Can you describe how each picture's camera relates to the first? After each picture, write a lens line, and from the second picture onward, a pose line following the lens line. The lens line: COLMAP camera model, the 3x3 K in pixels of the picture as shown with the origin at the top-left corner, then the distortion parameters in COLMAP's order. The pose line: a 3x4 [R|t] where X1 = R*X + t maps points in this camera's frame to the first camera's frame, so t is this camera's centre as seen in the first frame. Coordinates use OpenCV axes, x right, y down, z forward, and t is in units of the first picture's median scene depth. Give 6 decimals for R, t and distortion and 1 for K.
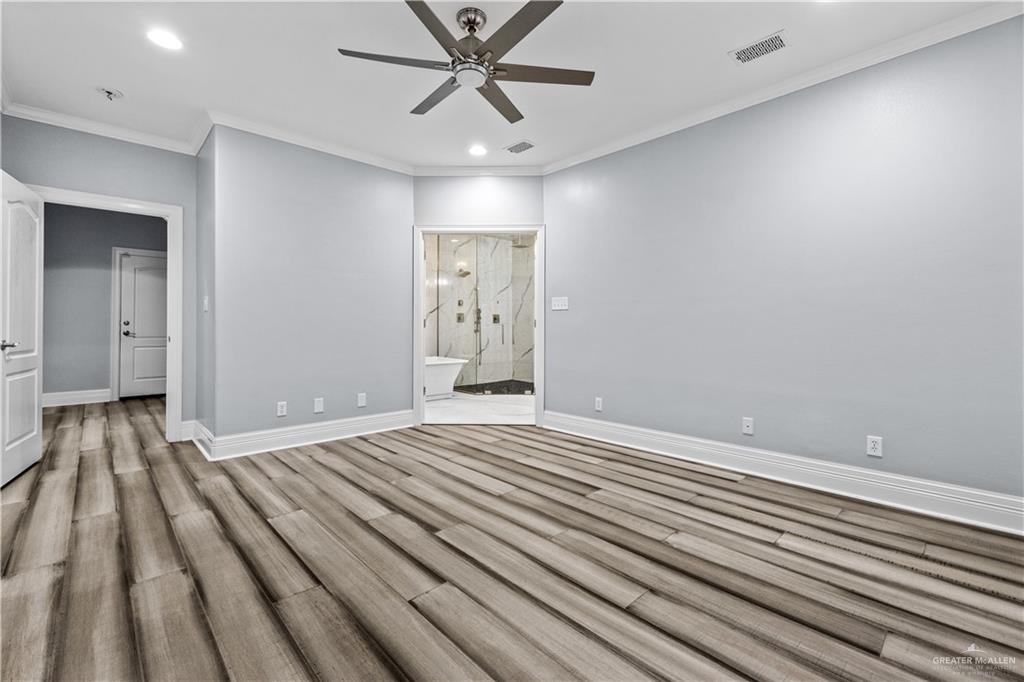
lens RADIAL K [[435.4, 0, 522.8], [0, 435.4, 325.4], [0, 0, 1]] dist [0.001695, -0.000385]
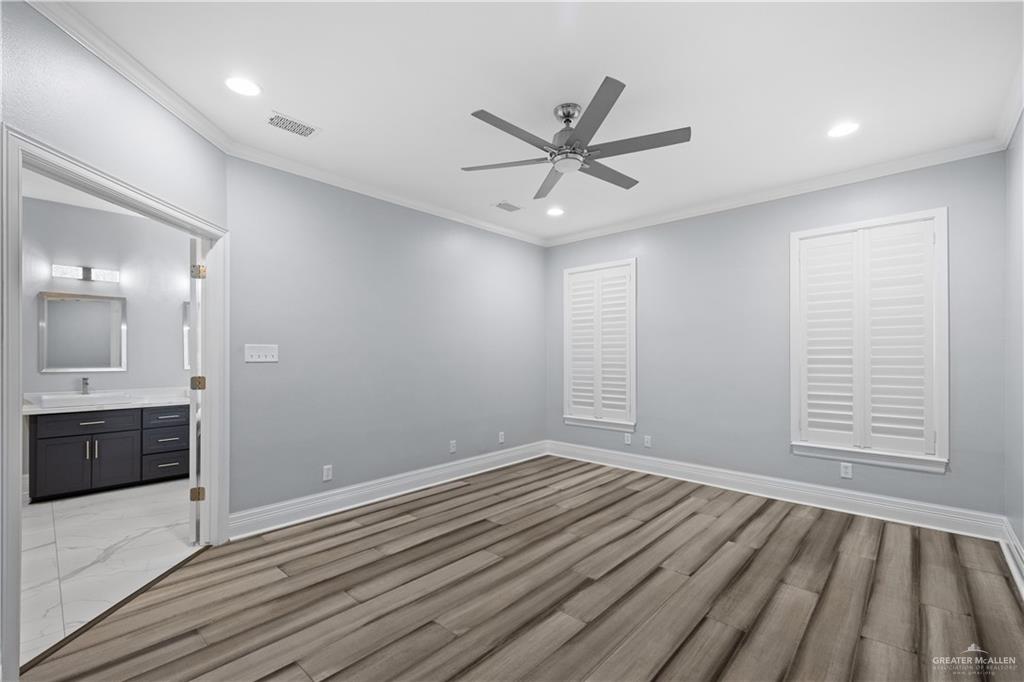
lens RADIAL K [[435.4, 0, 507.0], [0, 435.4, 359.6], [0, 0, 1]] dist [0.001695, -0.000385]
pose [[-0.040685, -0.008674, 0.999134, -1.185915], [-0.000154, 0.999962, 0.008675, -0.083691], [-0.999172, 0.000199, -0.040684, 1.162798]]
